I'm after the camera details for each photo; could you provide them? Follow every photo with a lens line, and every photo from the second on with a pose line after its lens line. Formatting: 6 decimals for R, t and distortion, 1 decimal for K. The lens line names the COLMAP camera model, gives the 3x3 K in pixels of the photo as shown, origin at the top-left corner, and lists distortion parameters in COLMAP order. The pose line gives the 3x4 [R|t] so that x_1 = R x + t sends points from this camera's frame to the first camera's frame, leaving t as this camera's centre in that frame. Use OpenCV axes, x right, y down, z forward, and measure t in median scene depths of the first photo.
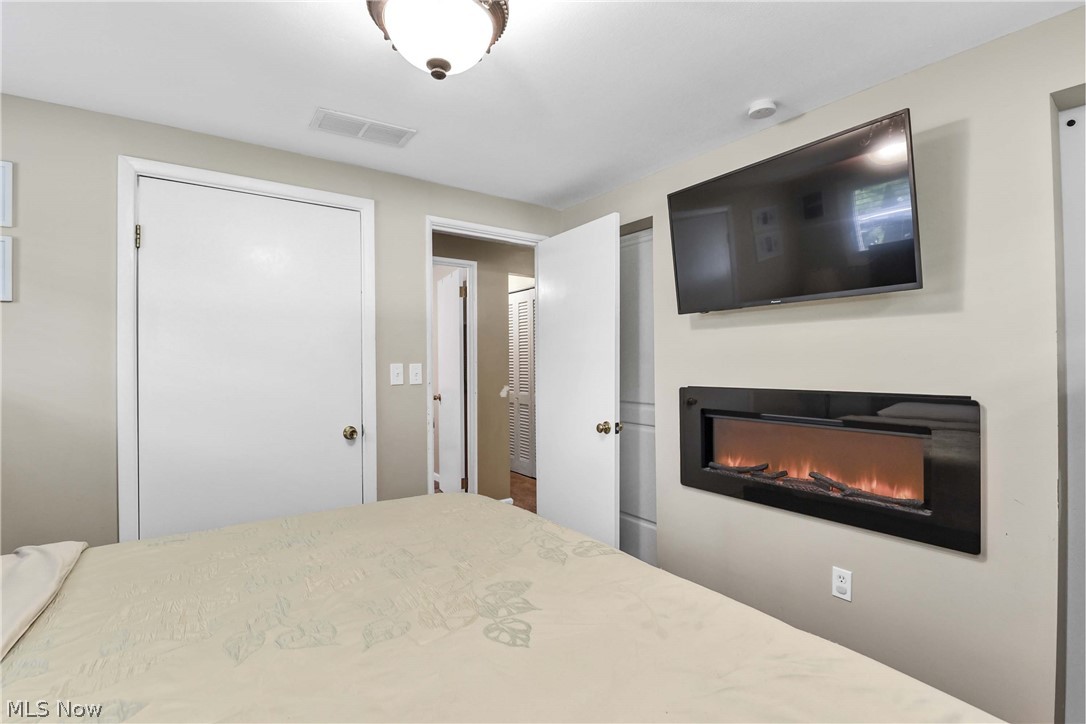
lens RADIAL K [[501.5, 0, 546.2], [0, 501.5, 359.5], [0, 0, 1]] dist [0.000277, -0.010197]
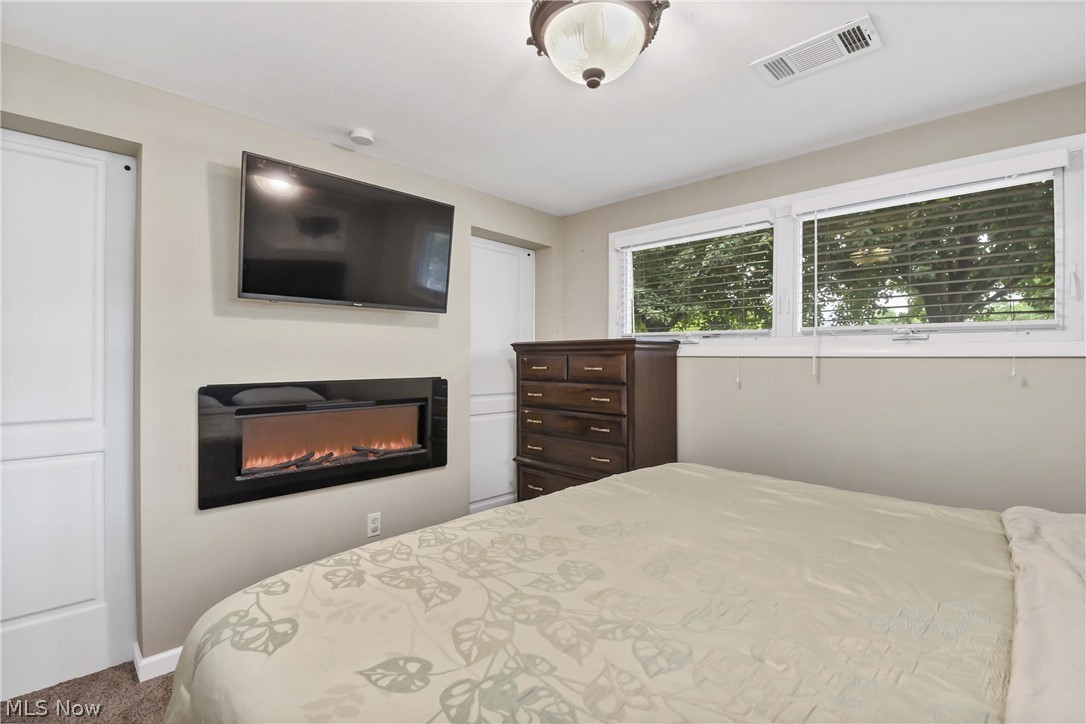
lens RADIAL K [[484.9, 0, 543.4], [0, 484.9, 359.6], [0, 0, 1]] dist [-0.001042, -0.014455]
pose [[-0.180873, 0.004377, 0.983497, -0.744899], [-0.010666, 0.999923, -0.006412, 0.015638], [-0.983449, -0.011650, -0.180812, 0.791466]]
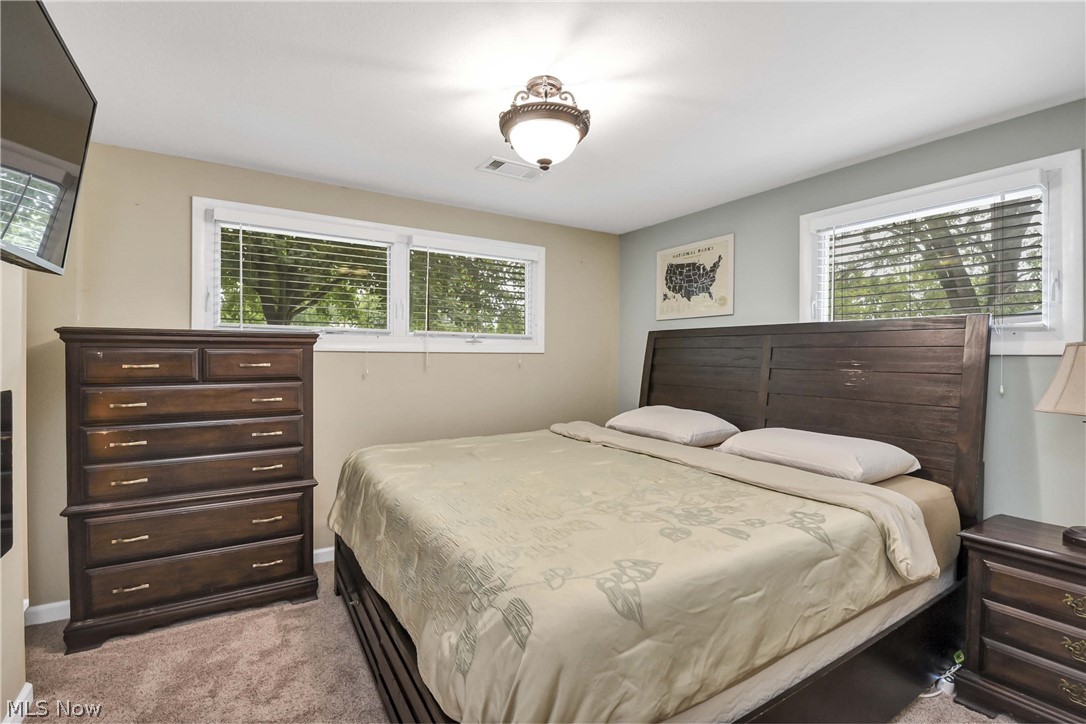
lens RADIAL K [[484.9, 0, 543.4], [0, 484.9, 359.6], [0, 0, 1]] dist [-0.001042, -0.014455]
pose [[-0.998435, -0.000478, 0.055922, -0.182714], [-0.000424, 0.999999, 0.000969, 0.016371], [-0.055923, 0.000944, -0.998435, 1.549357]]
